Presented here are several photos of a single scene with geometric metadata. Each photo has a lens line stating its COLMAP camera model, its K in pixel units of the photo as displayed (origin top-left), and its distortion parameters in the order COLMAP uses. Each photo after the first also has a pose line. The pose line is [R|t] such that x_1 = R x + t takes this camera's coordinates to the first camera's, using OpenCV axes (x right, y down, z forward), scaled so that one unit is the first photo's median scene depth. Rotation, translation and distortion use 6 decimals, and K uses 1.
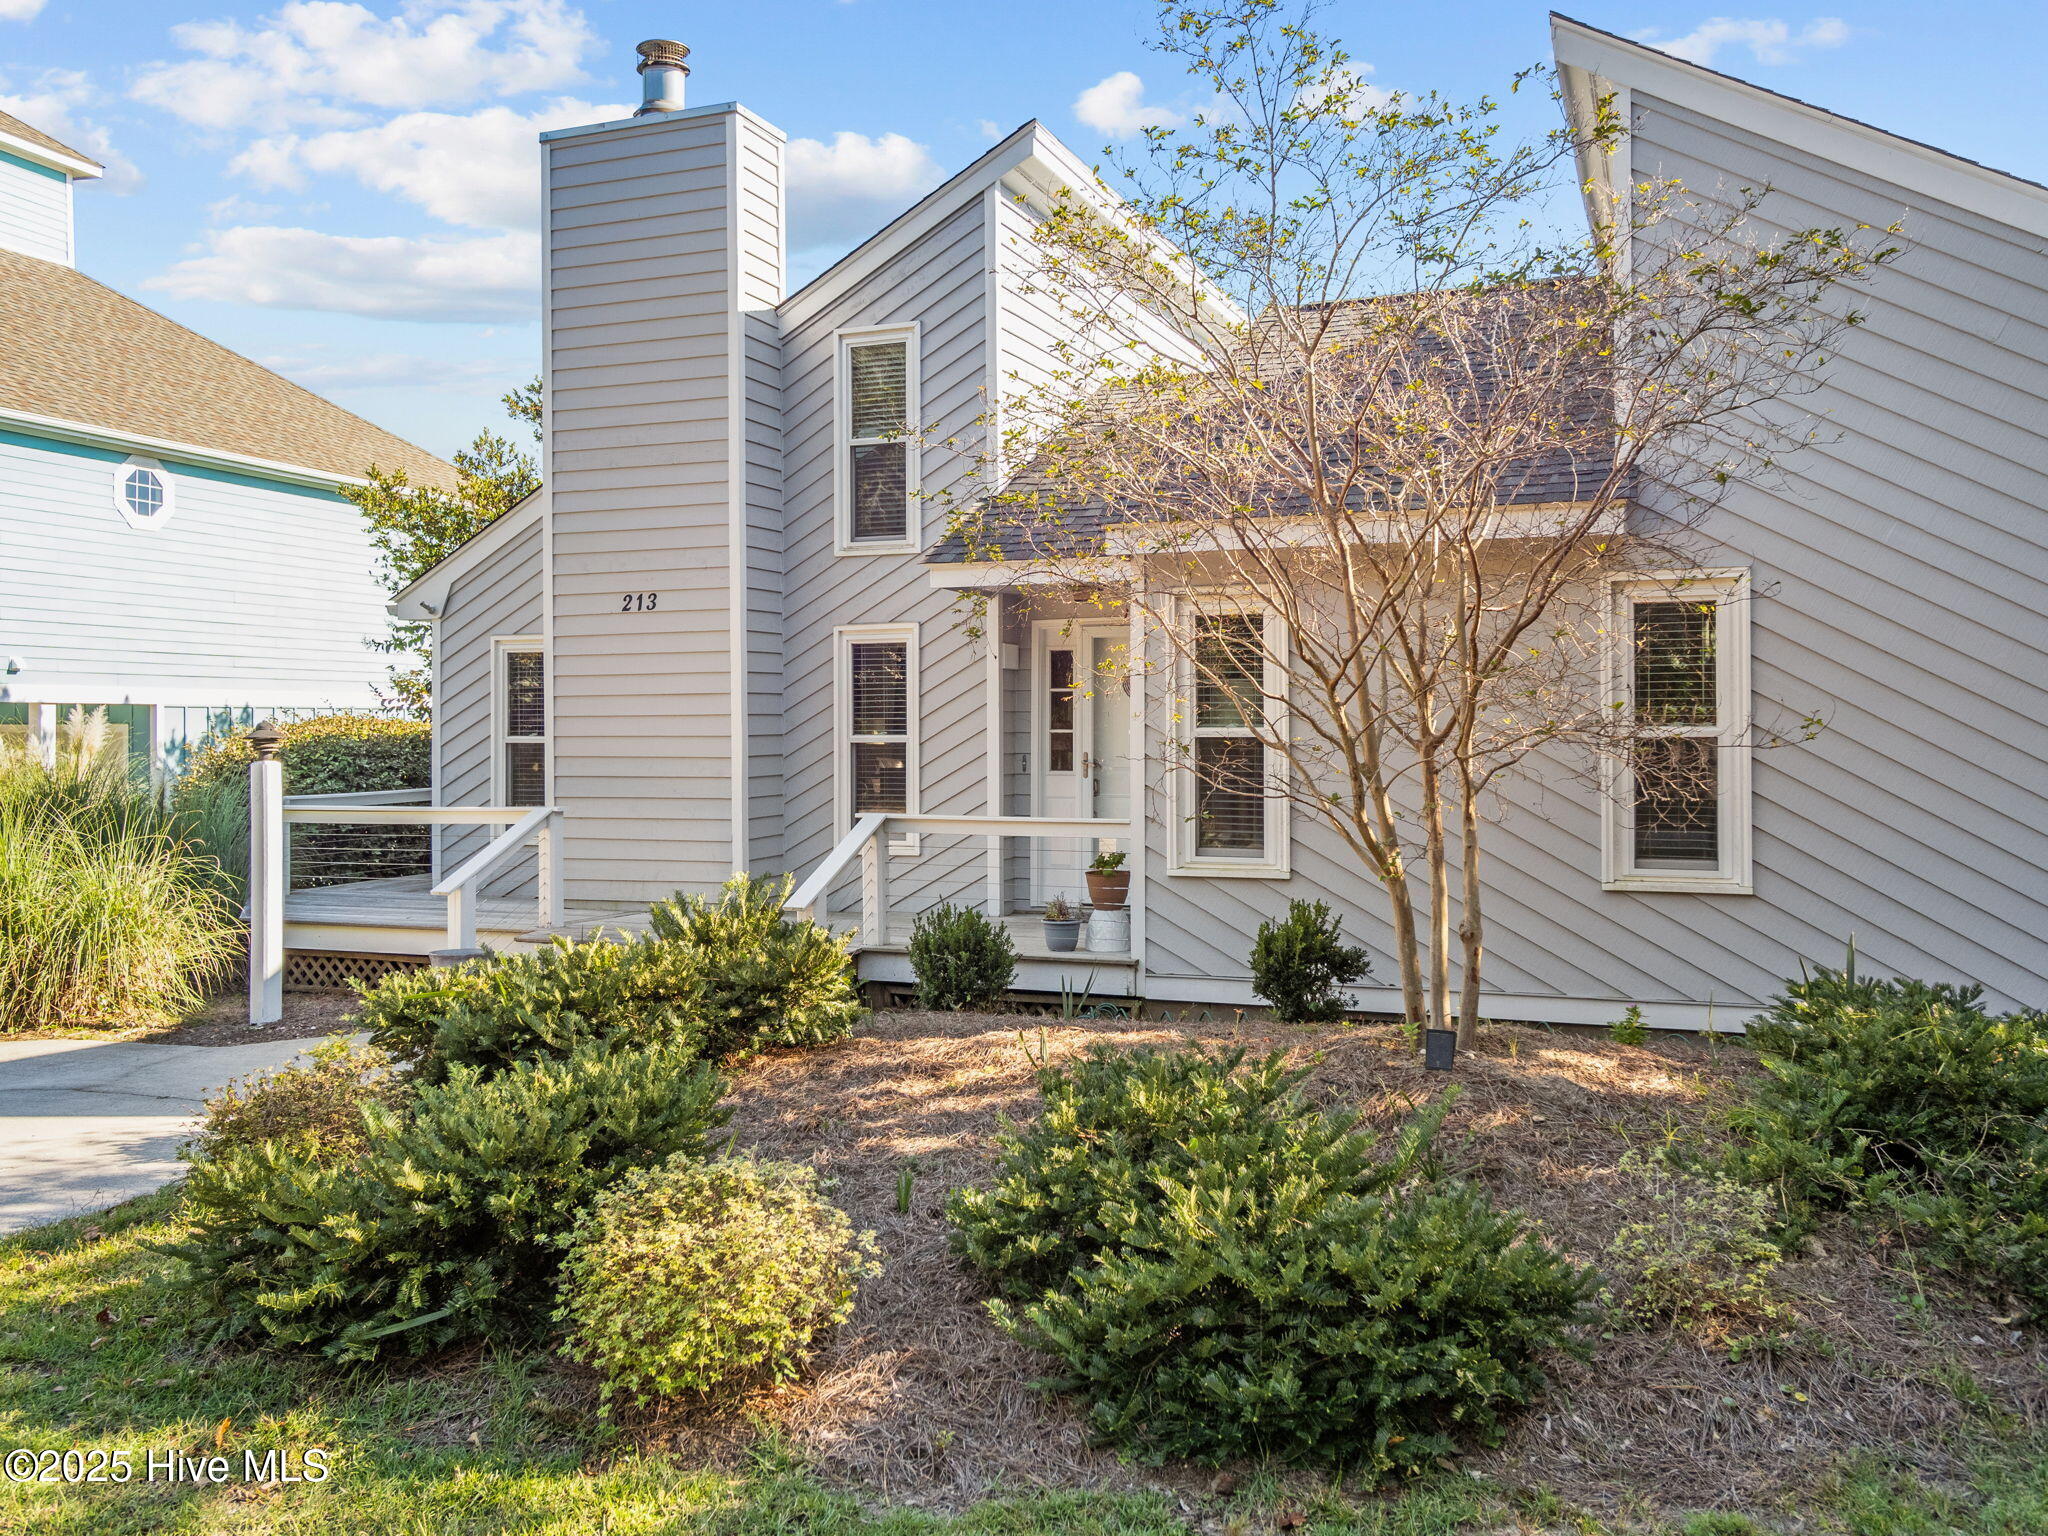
lens RADIAL K [[1755.0, 0, 1025.0], [0, 1755.0, 747.0], [0, 0, 1]] dist [-0.014176, 0.003902]
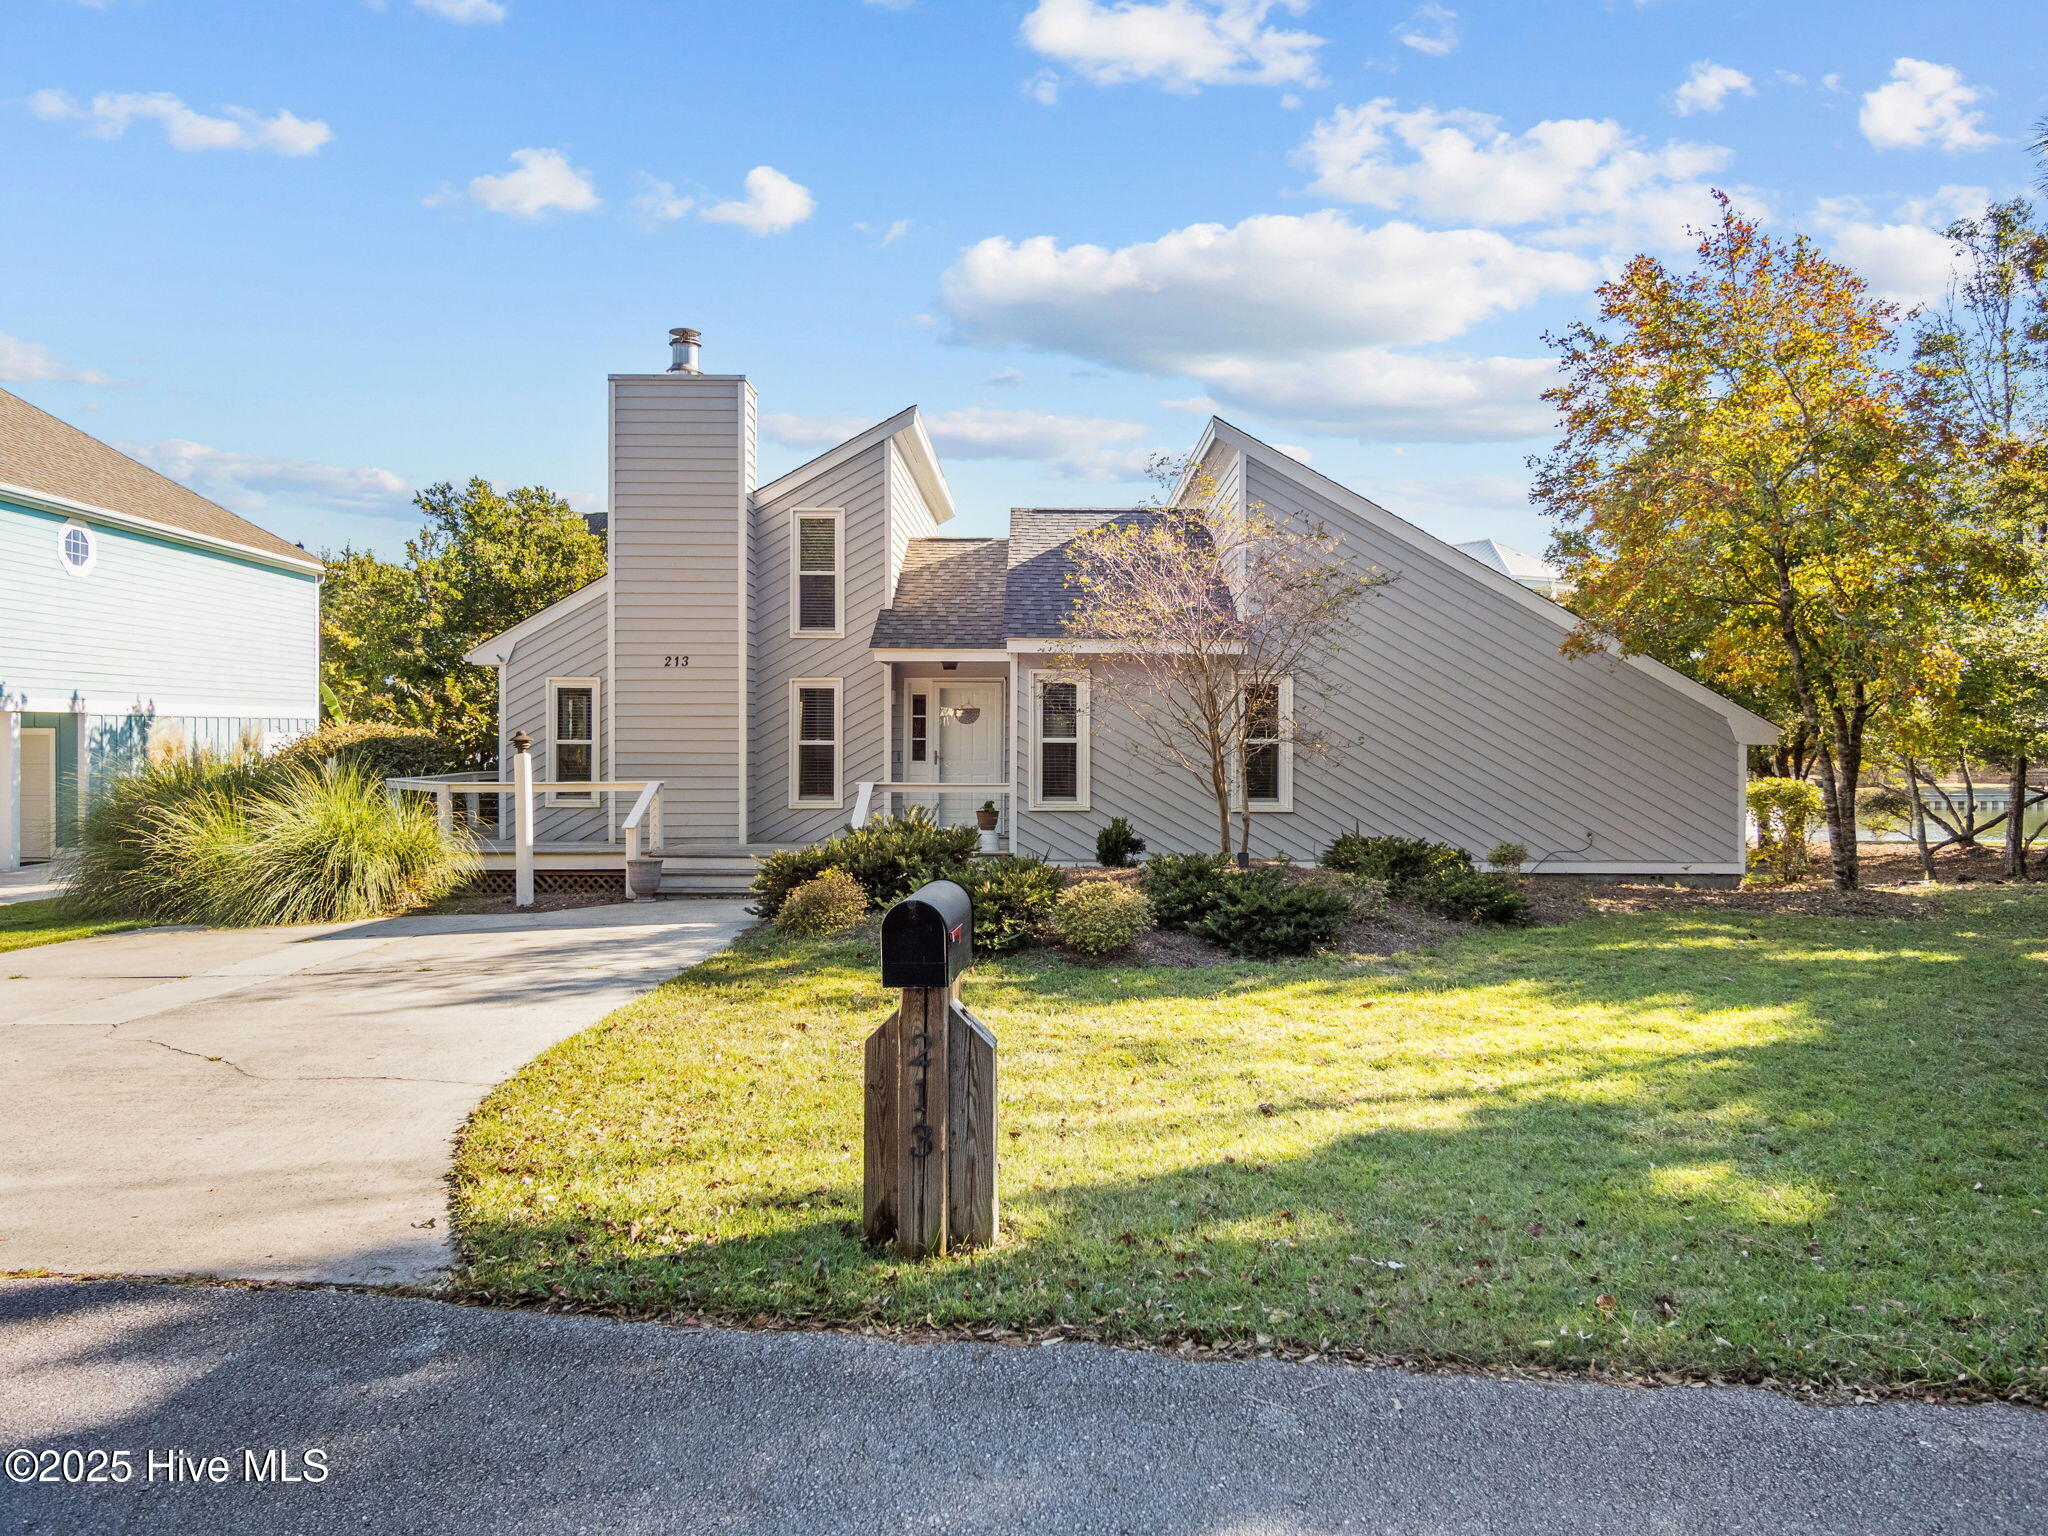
lens RADIAL K [[1755.0, 0, 1023.1], [0, 1755.0, 768.7], [0, 0, 1]] dist [-0.014176, 0.003902]
pose [[0.907010, -0.002404, 0.421102, -0.644146], [-0.001359, 0.999962, 0.008636, 0.006102], [-0.421107, -0.008406, 0.906972, -0.692082]]
